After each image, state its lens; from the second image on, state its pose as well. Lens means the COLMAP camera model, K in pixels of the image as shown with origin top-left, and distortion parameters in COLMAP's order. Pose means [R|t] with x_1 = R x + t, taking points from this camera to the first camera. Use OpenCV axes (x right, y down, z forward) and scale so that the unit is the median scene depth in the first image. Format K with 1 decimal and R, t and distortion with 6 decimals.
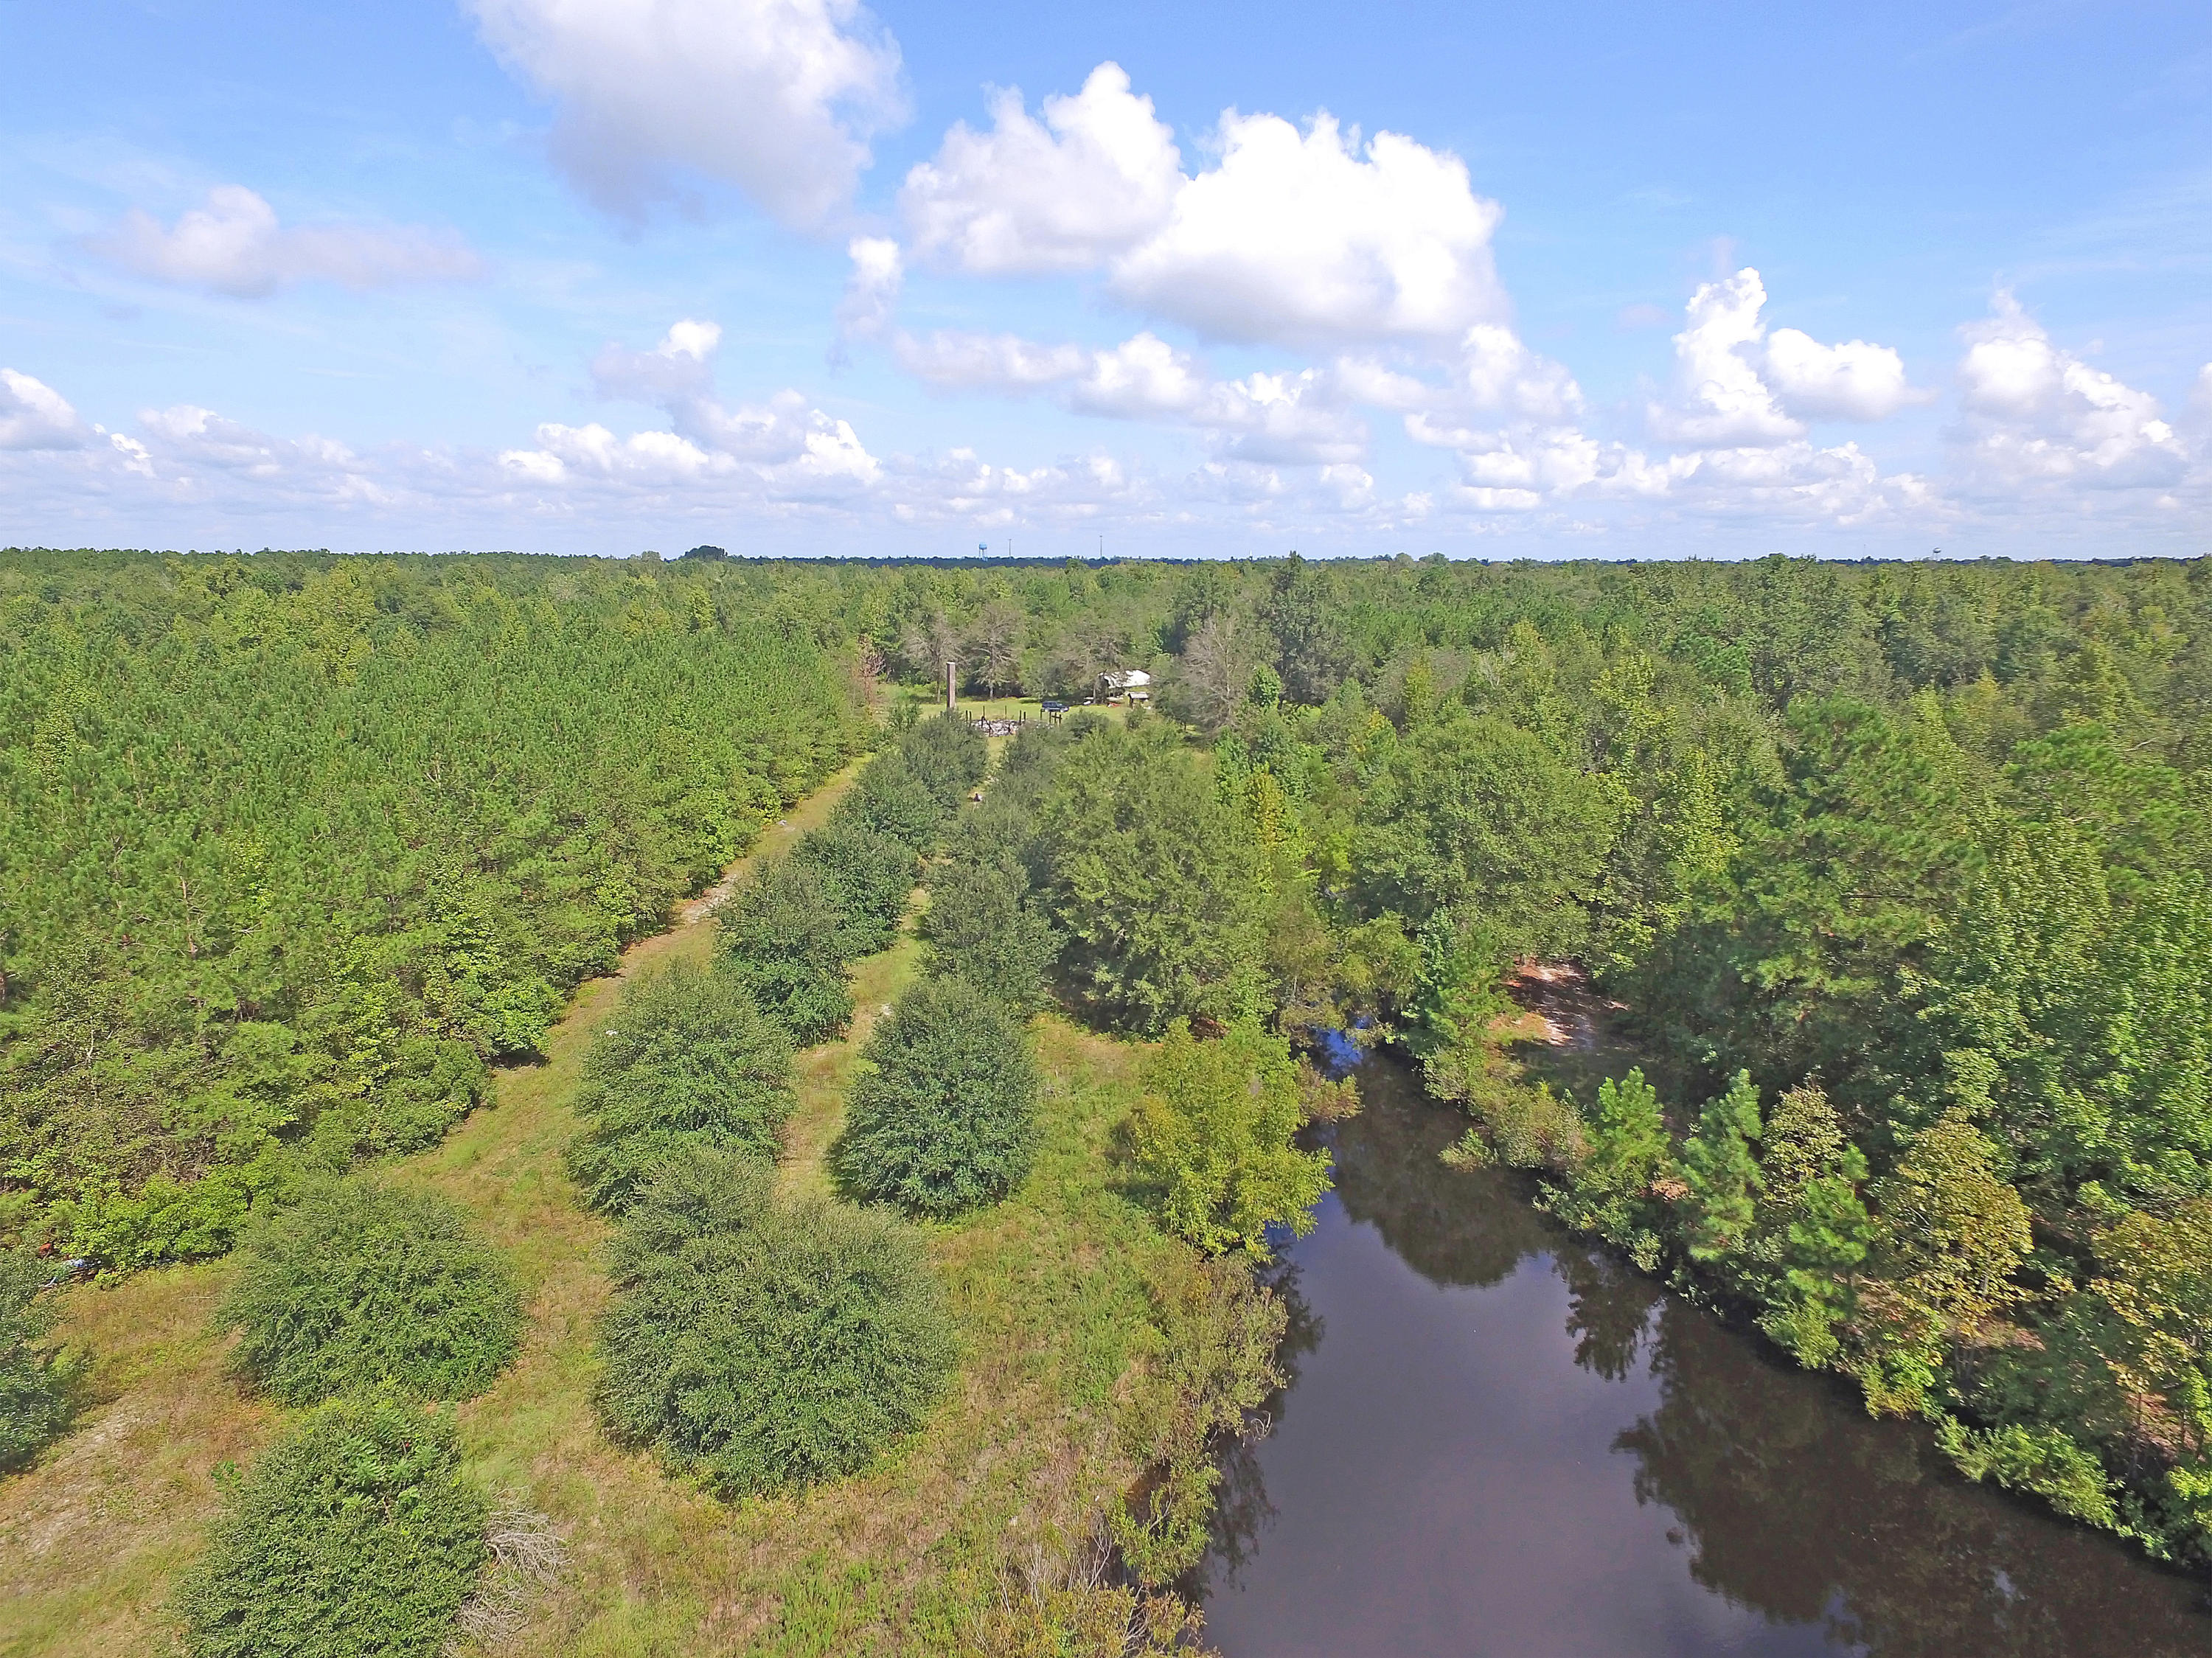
lens RADIAL K [[1269.7, 0, 1096.7], [0, 1269.7, 819.2], [0, 0, 1]] dist [-0.003988, 0.005035]
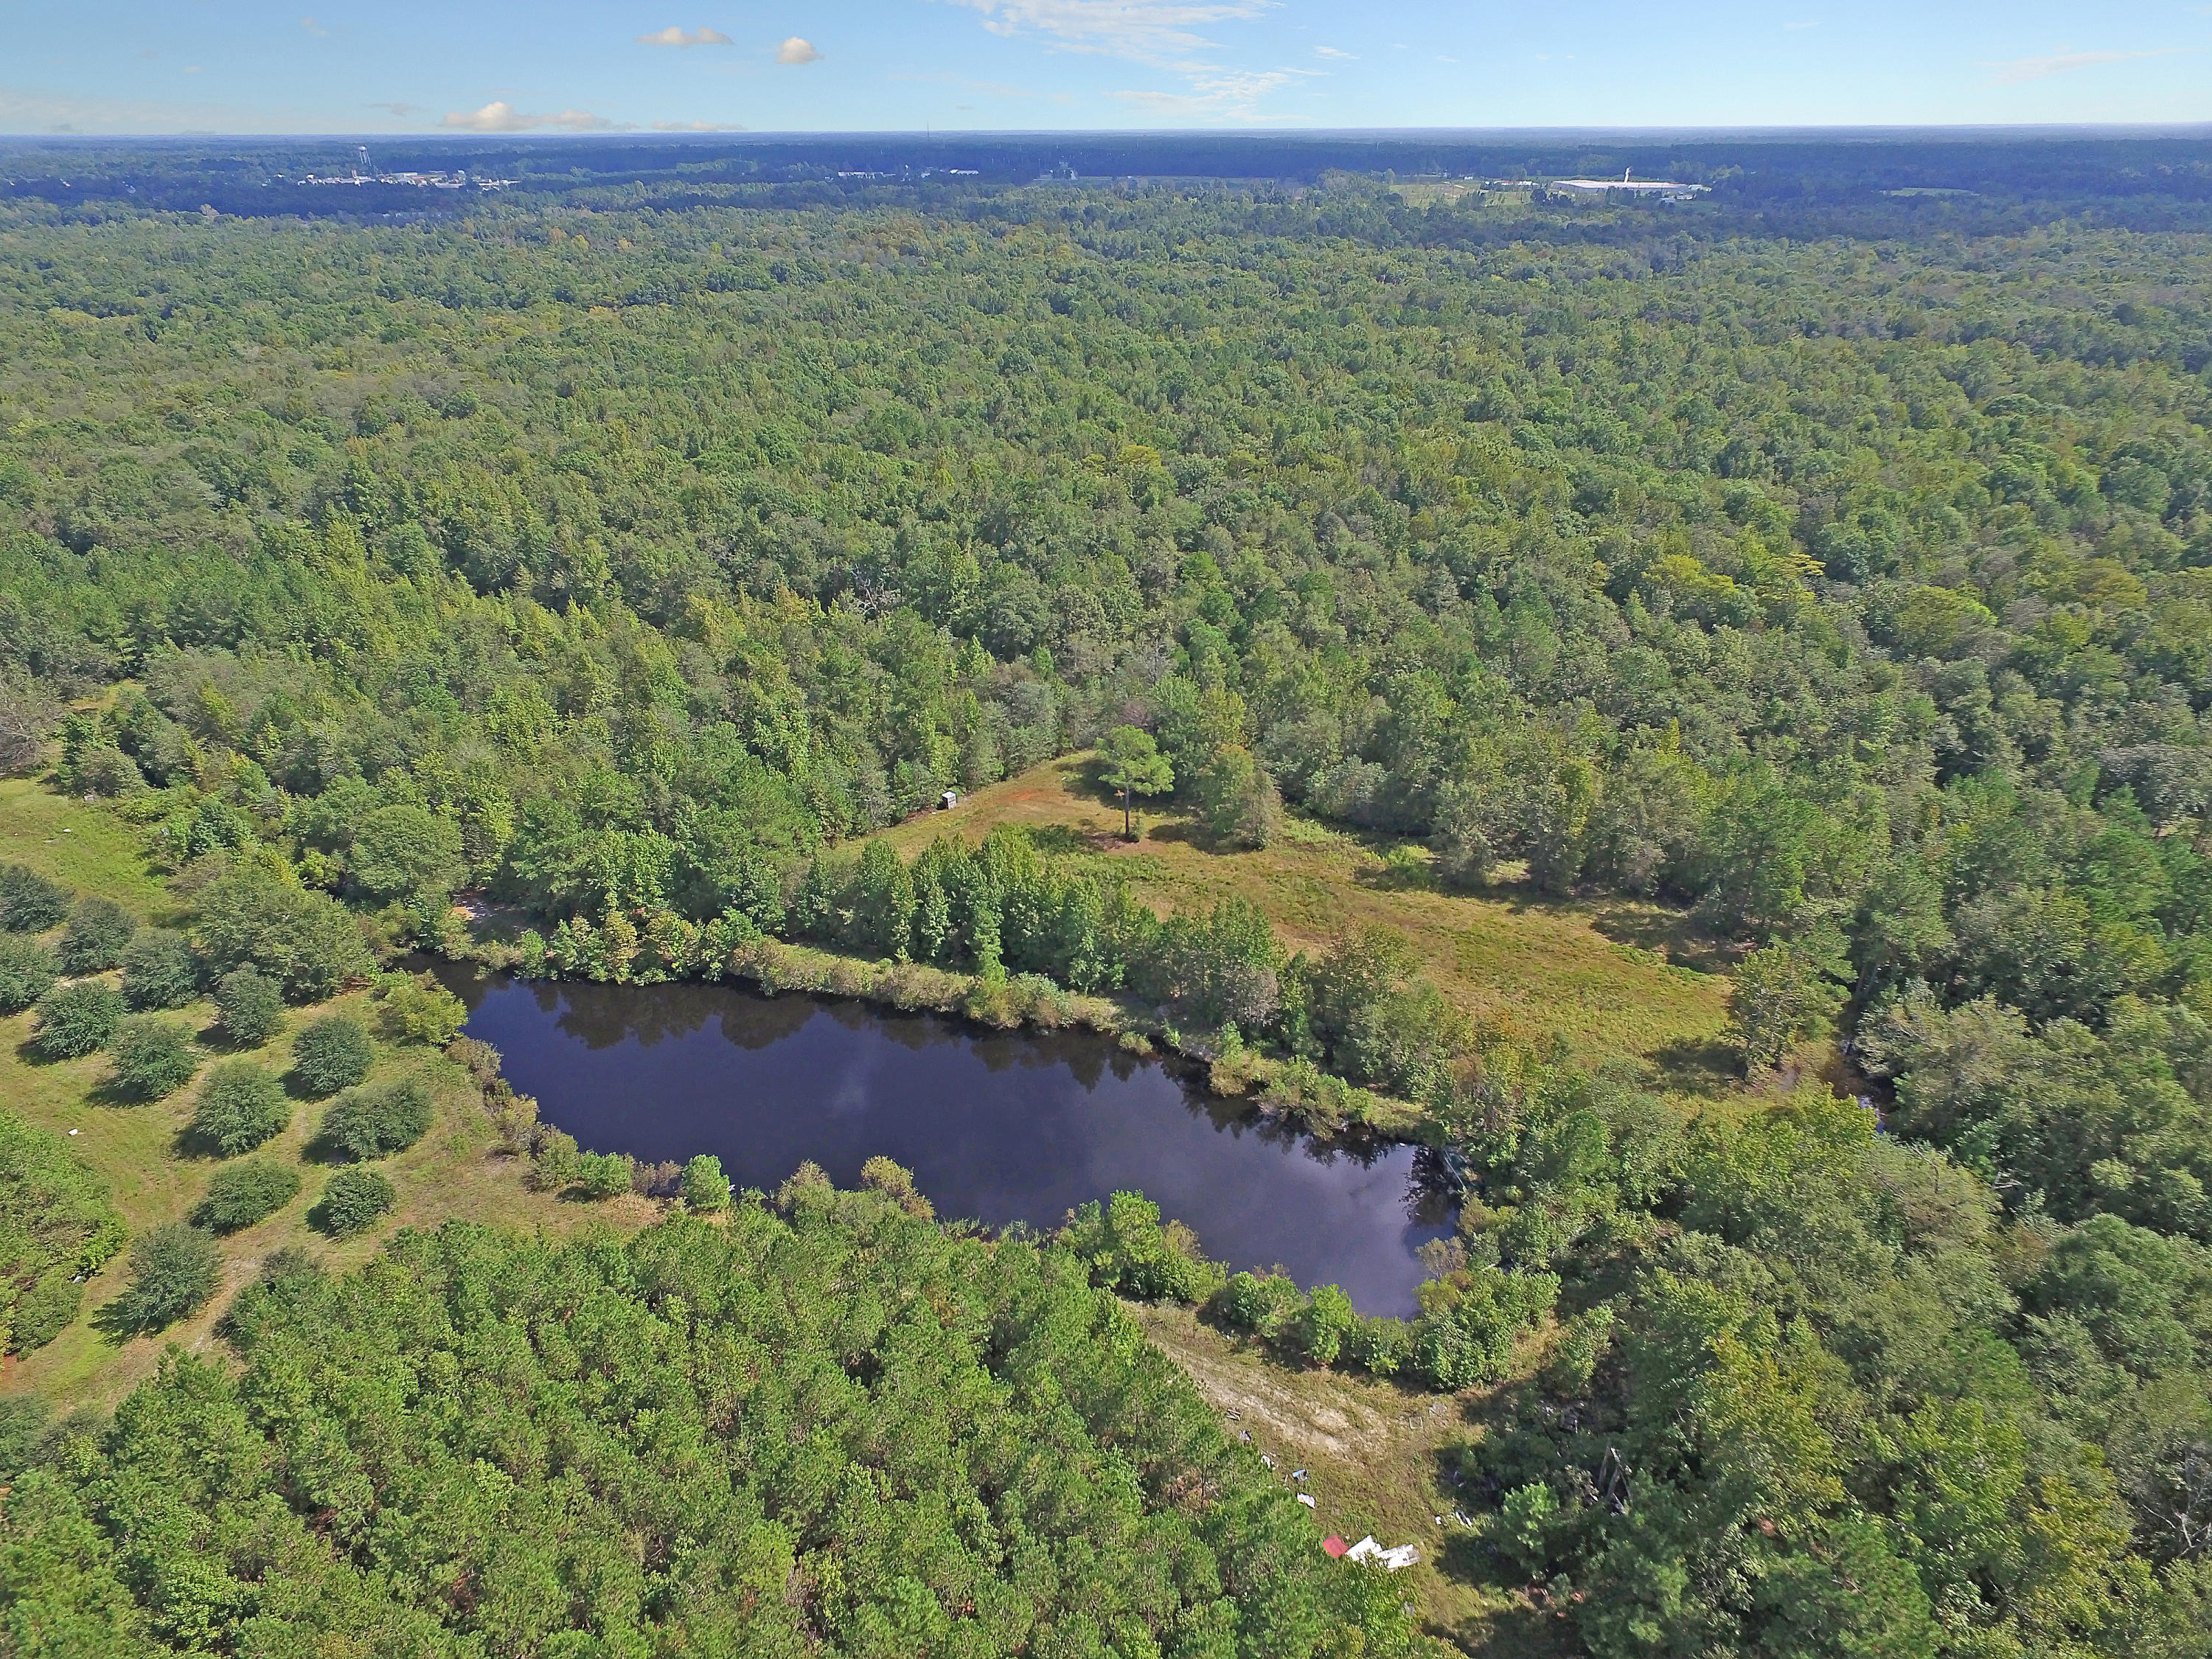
lens RADIAL K [[1269.8, 0, 1096.7], [0, 1269.8, 819.6], [0, 0, 1]] dist [-0.003988, 0.005035]
pose [[0.500831, -0.421360, 0.756058, -1.251866], [0.175871, 0.904824, 0.387768, -1.113400], [-0.847489, -0.061238, 0.527269, -2.040249]]
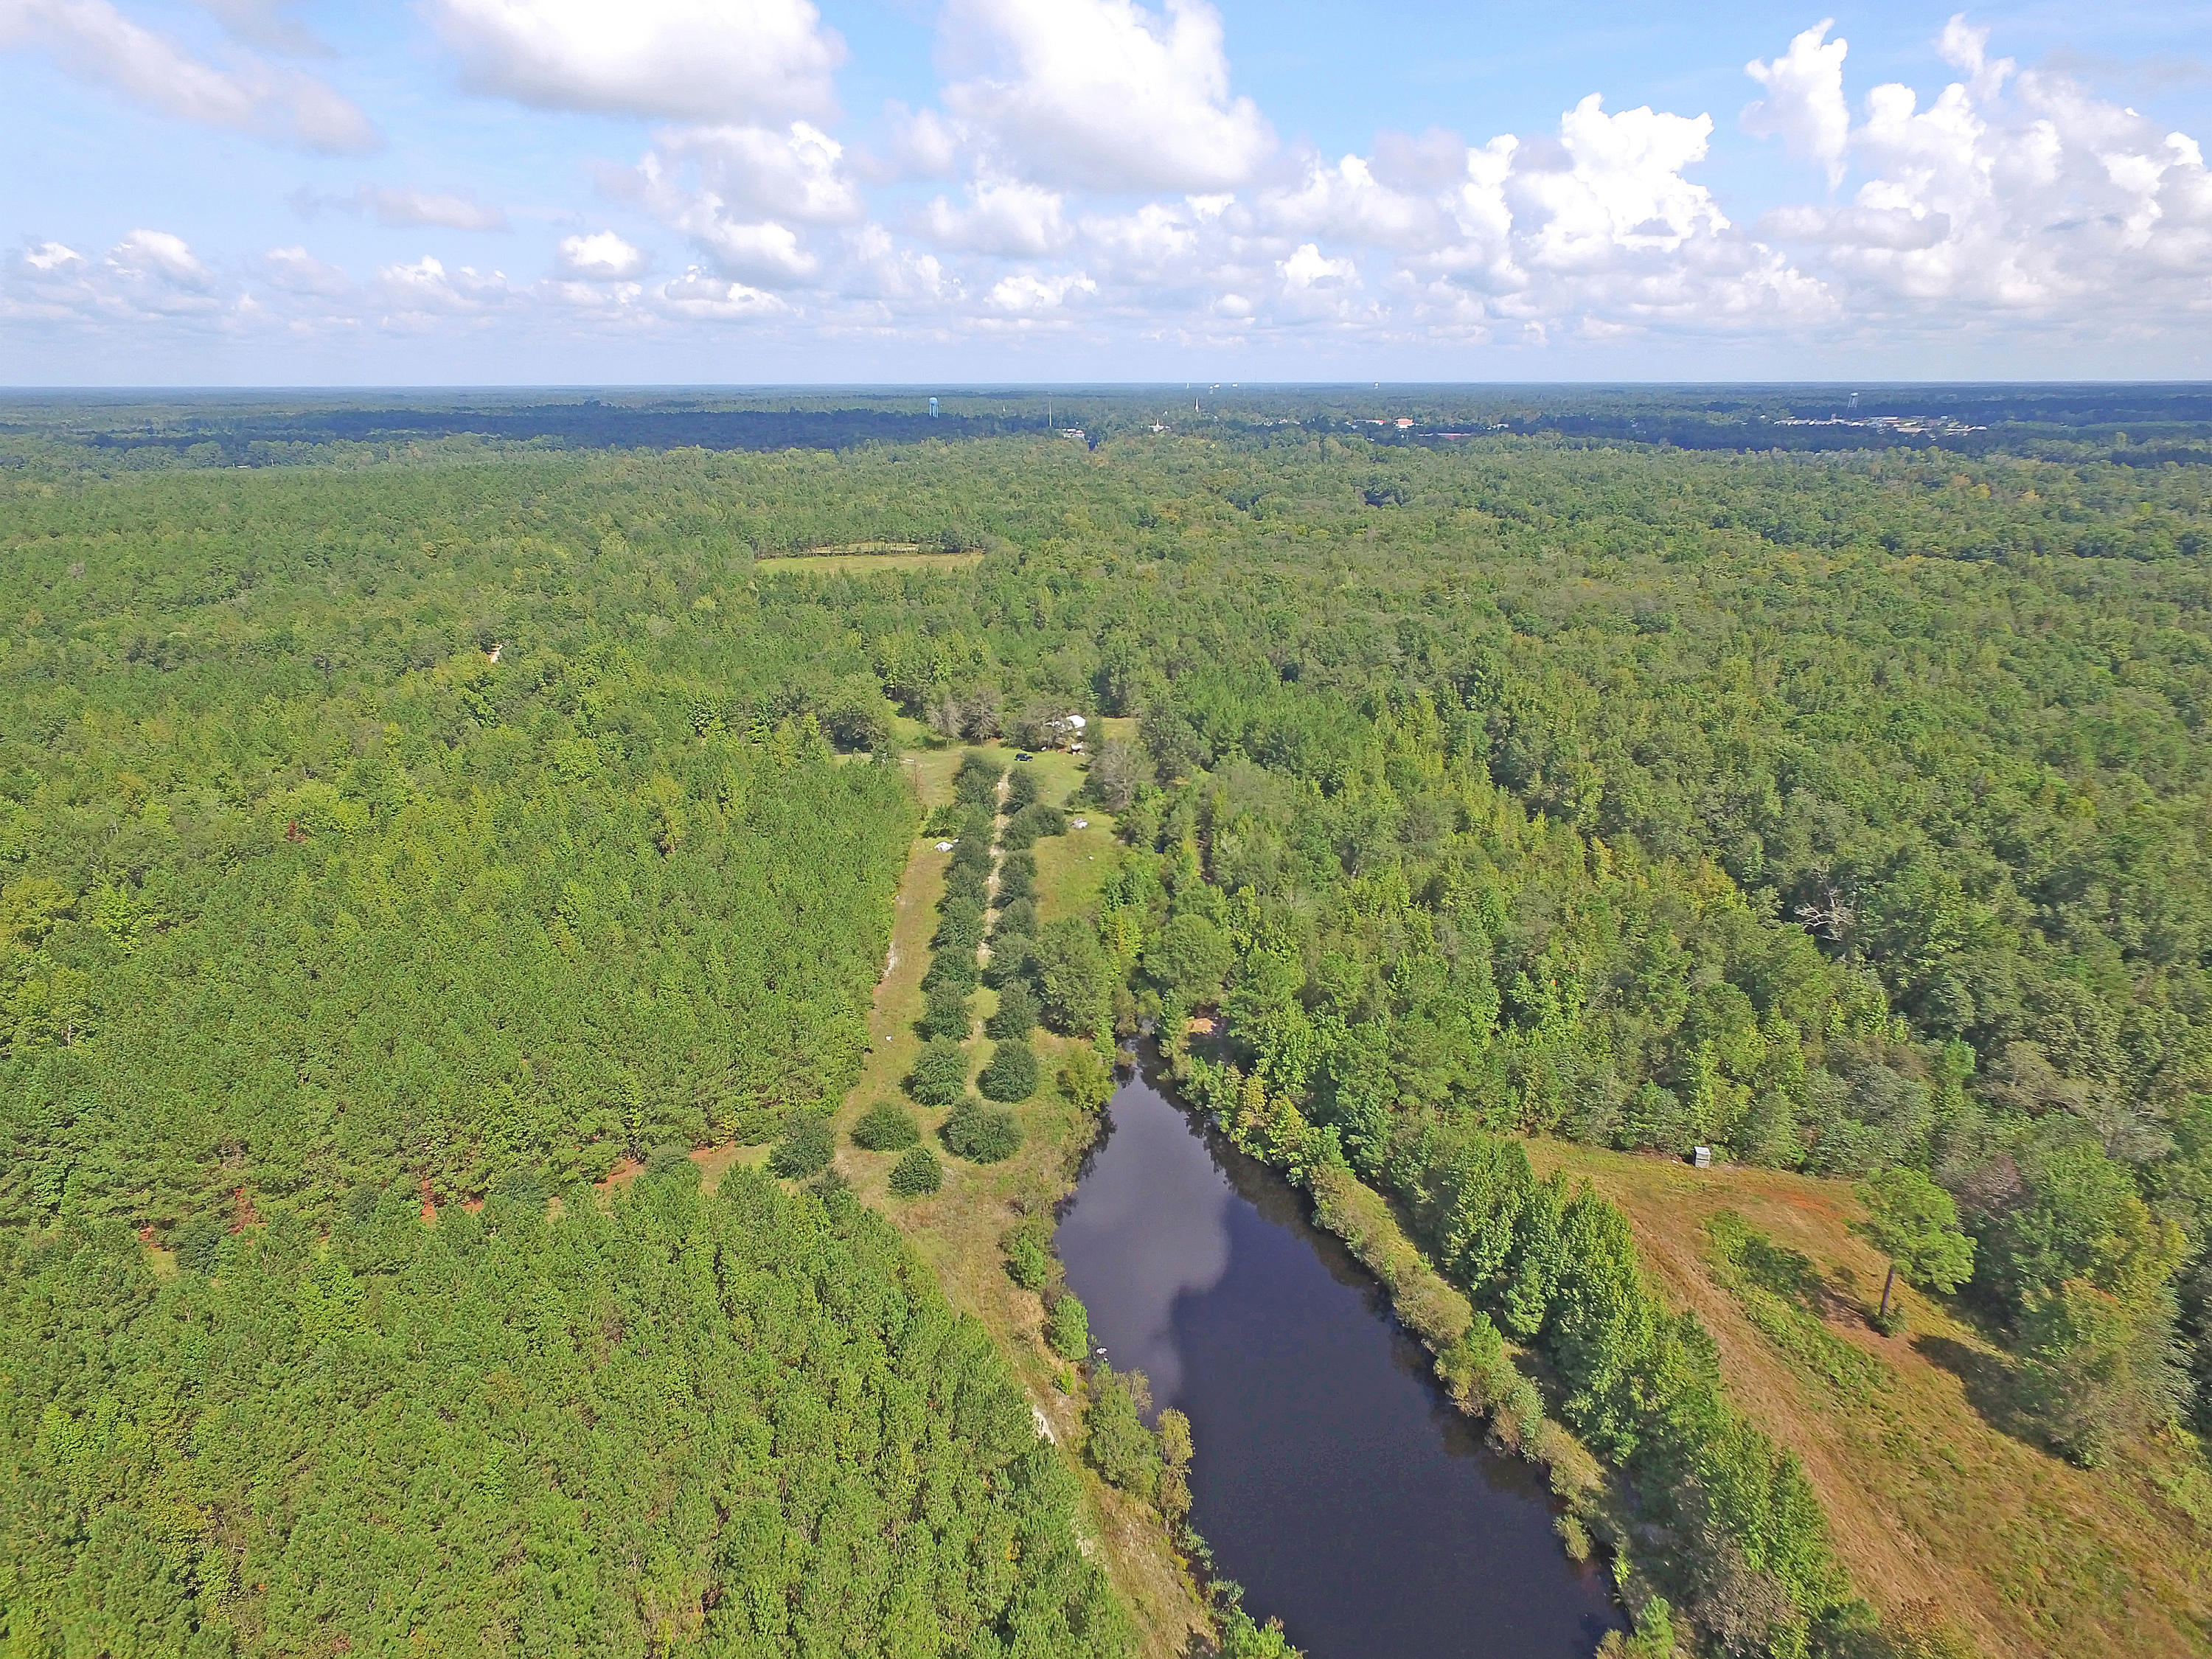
lens RADIAL K [[1269.8, 0, 1096.7], [0, 1269.8, 819.6], [0, 0, 1]] dist [-0.003988, 0.005035]
pose [[0.999142, -0.022903, 0.034501, 0.011737], [0.017978, 0.990427, 0.136862, -1.014532], [-0.037305, -0.136124, 0.989989, -2.590846]]
